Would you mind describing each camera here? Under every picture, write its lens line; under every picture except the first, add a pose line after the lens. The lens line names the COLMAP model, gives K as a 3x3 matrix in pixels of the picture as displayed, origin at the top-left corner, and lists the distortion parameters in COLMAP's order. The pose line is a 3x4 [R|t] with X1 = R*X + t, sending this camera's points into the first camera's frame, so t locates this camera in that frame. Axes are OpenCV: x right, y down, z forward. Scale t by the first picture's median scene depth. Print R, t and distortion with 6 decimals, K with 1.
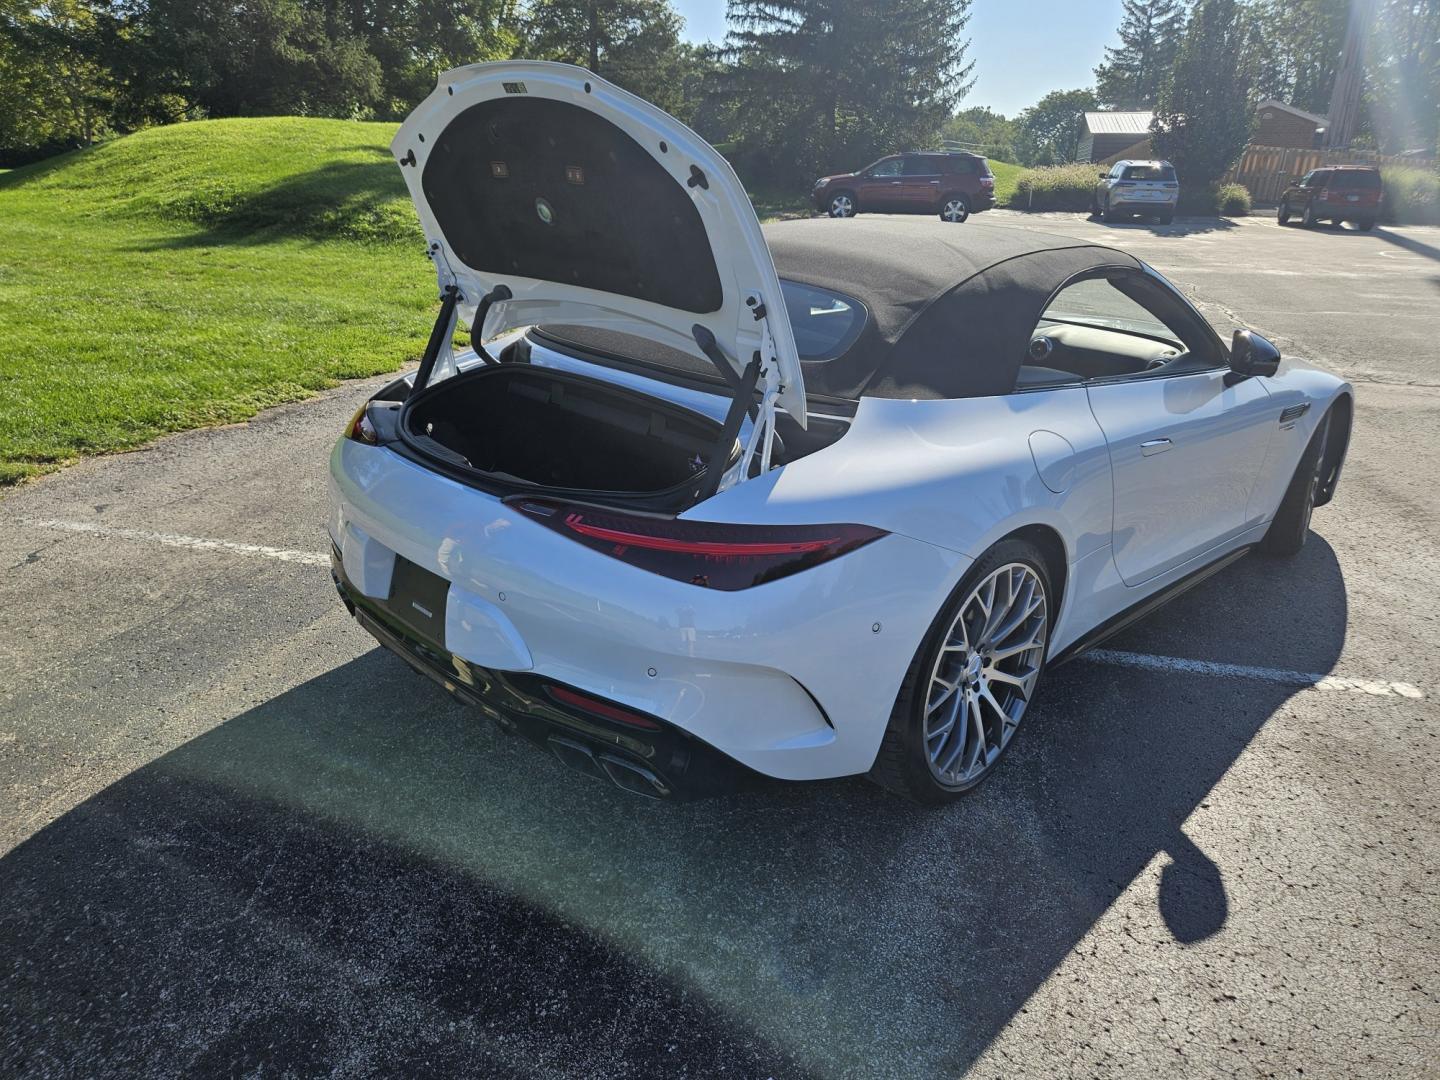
lens RADIAL K [[960.6, 0, 728.7], [0, 960.6, 541.4], [0, 0, 1]] dist [0.064118, -0.048244]
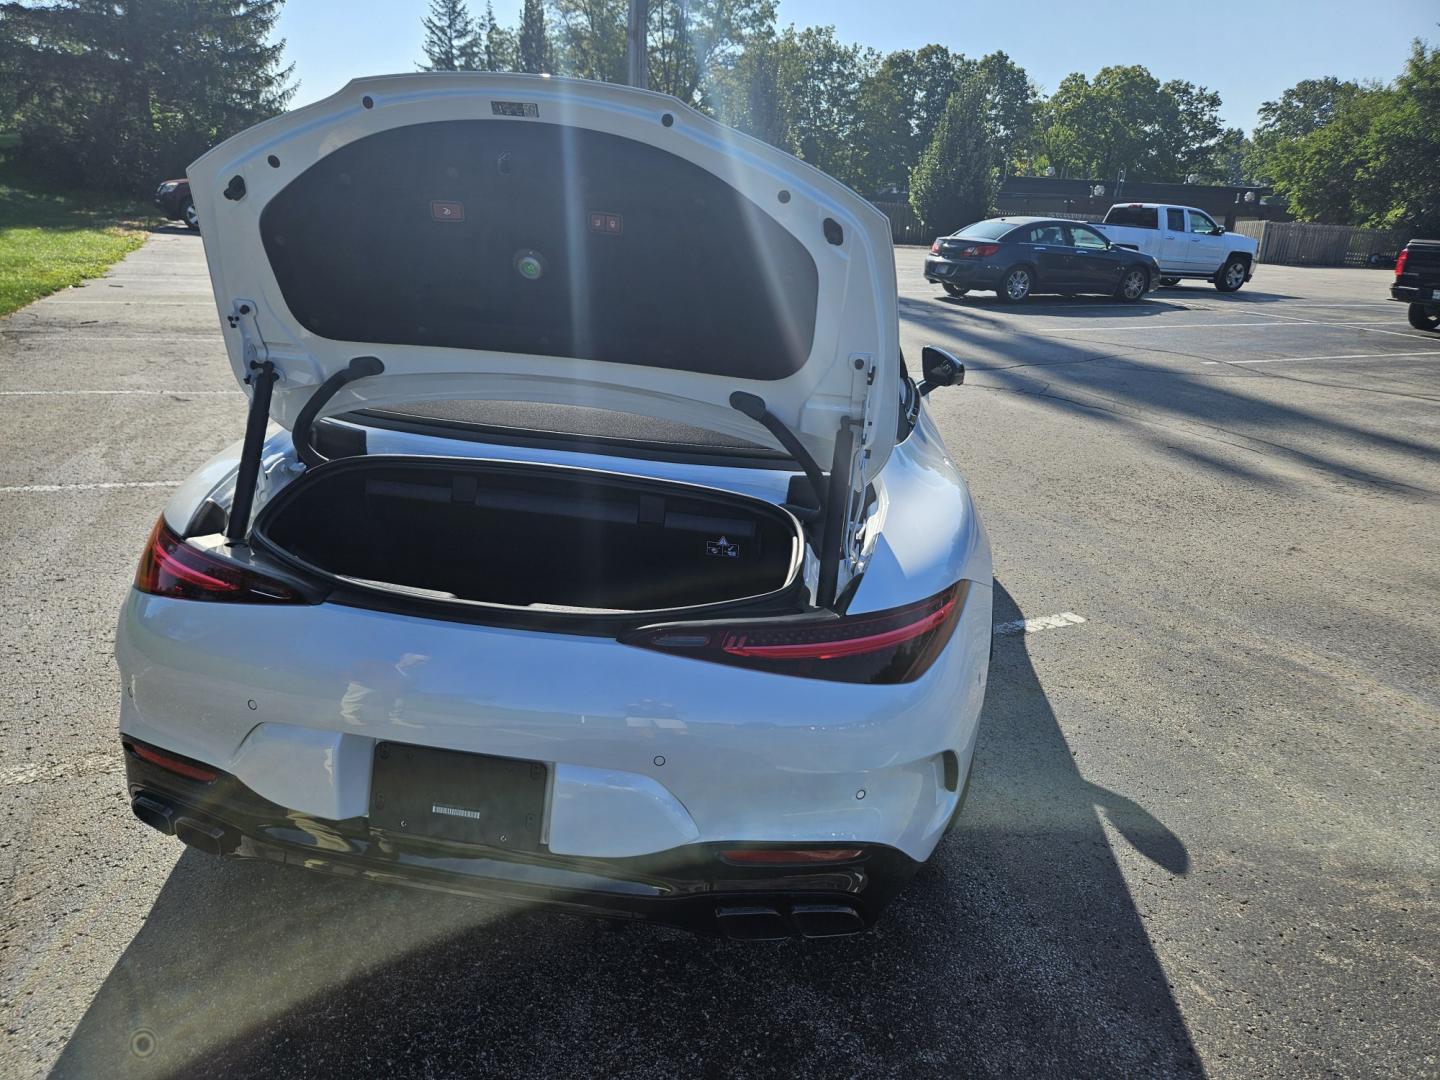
lens RADIAL K [[960.6, 0, 709.2], [0, 960.6, 542.1], [0, 0, 1]] dist [0.064118, -0.048244]
pose [[0.819682, -0.177998, 0.544461, -0.448631], [0.182391, 0.982126, 0.046494, -0.110263], [-0.543005, 0.061195, 0.837497, 0.235738]]
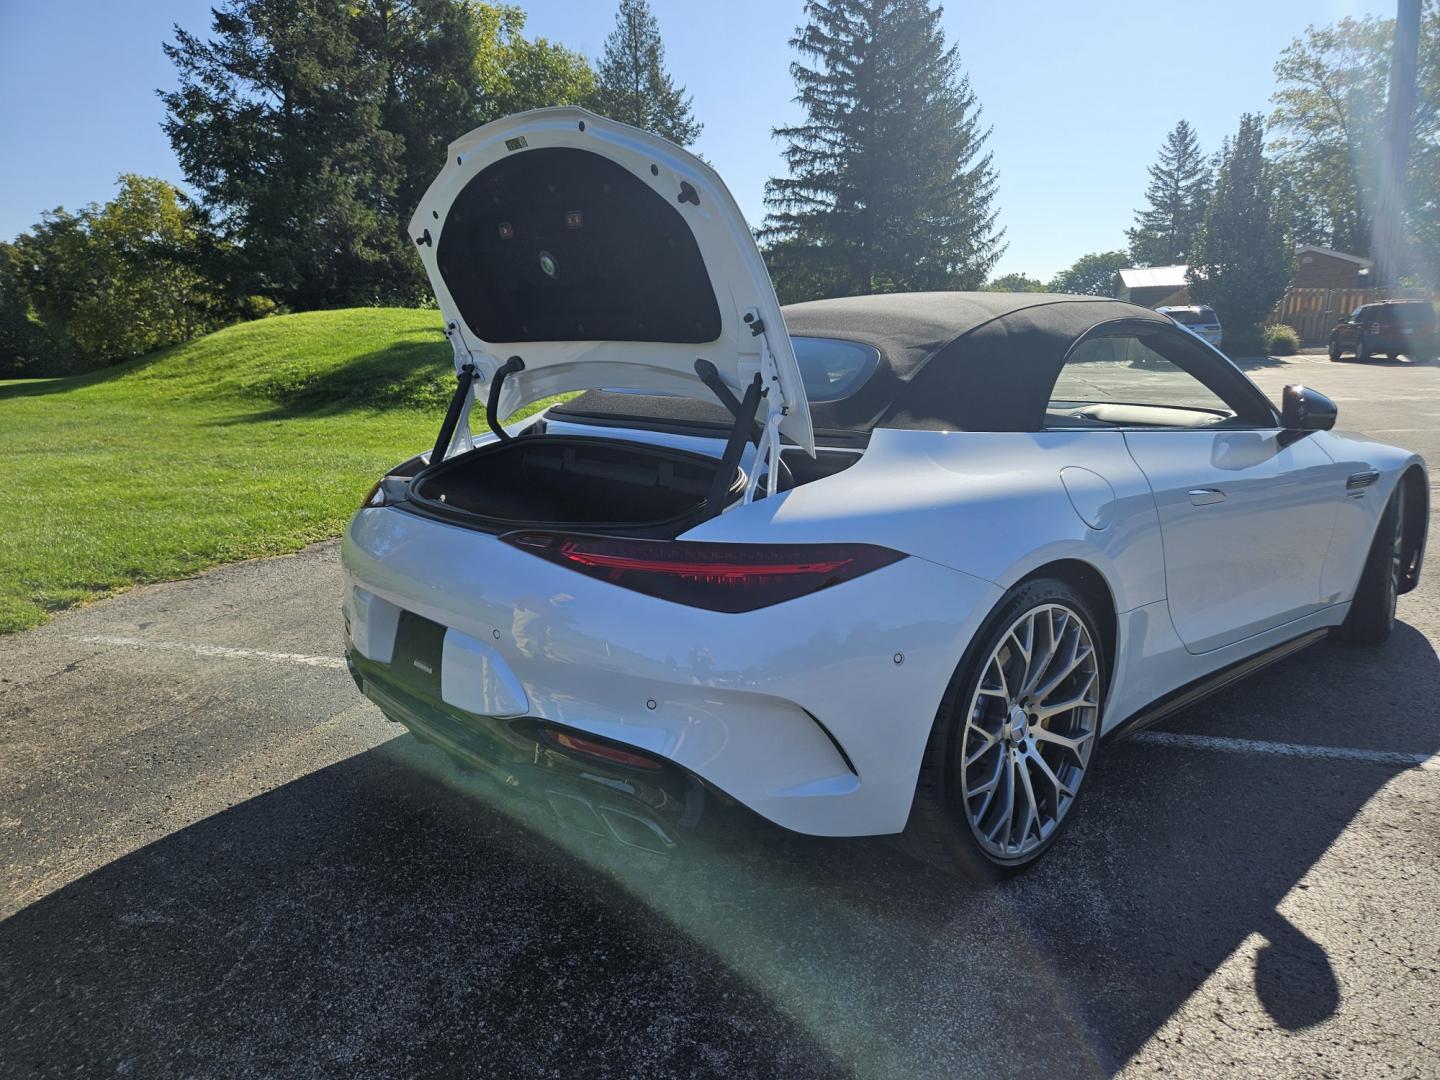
lens RADIAL K [[960.6, 0, 706.3], [0, 960.6, 563.7], [0, 0, 1]] dist [0.064118, -0.048244]
pose [[0.996544, -0.033284, -0.076103, 0.033634], [0.022034, 0.989309, -0.144160, 0.097300], [0.080088, 0.141985, 0.986624, 0.054084]]
